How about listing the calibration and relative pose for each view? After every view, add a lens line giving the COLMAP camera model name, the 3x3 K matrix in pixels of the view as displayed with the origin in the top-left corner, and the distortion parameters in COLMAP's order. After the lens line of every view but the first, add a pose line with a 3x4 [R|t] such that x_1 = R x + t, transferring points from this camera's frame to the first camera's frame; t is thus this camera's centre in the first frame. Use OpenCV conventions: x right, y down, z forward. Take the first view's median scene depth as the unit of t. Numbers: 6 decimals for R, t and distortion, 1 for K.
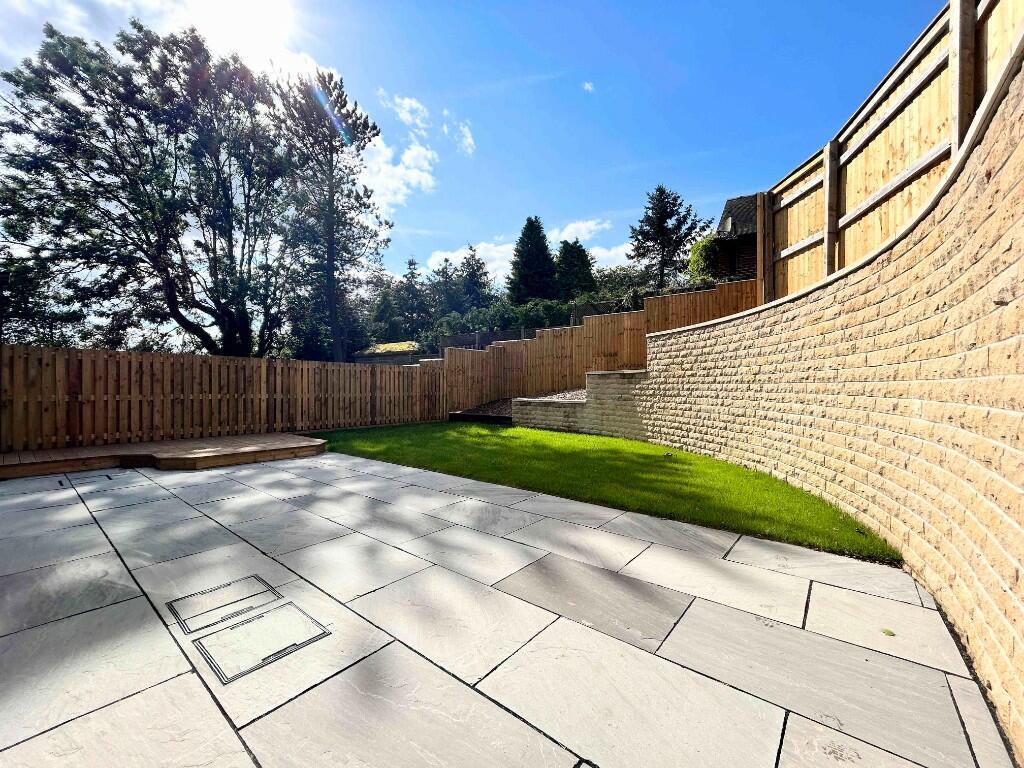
lens RADIAL K [[411.2, 0, 512.0], [0, 411.2, 384.0], [0, 0, 1]] dist [-0.001412, -0.000299]
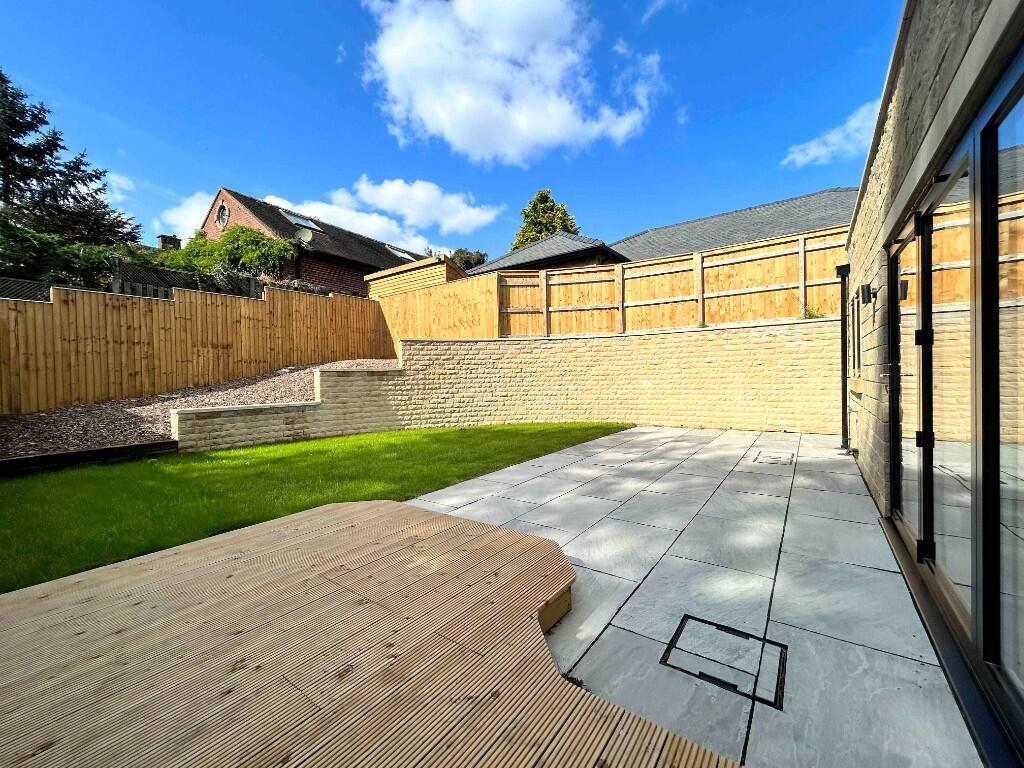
lens RADIAL K [[411.2, 0, 512.0], [0, 411.2, 384.0], [0, 0, 1]] dist [-0.001412, -0.000299]
pose [[-0.042780, -0.020726, 0.998869, -0.756314], [0.019720, 0.999572, 0.021586, -0.007910], [-0.998890, 0.020621, -0.042353, 0.649716]]
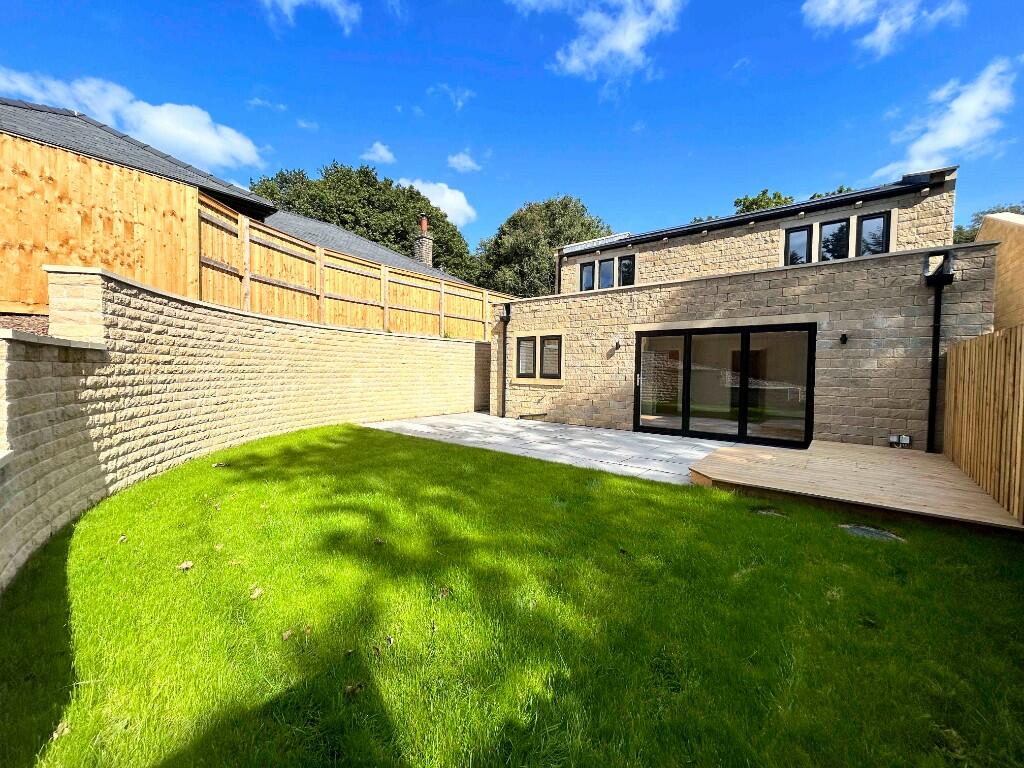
lens RADIAL K [[411.2, 0, 512.0], [0, 411.2, 384.0], [0, 0, 1]] dist [-0.001412, -0.000299]
pose [[-0.999864, -0.016349, 0.002046, -0.120714], [-0.016282, 0.999441, 0.029189, -0.010265], [-0.002522, 0.029152, -0.999572, 1.293607]]
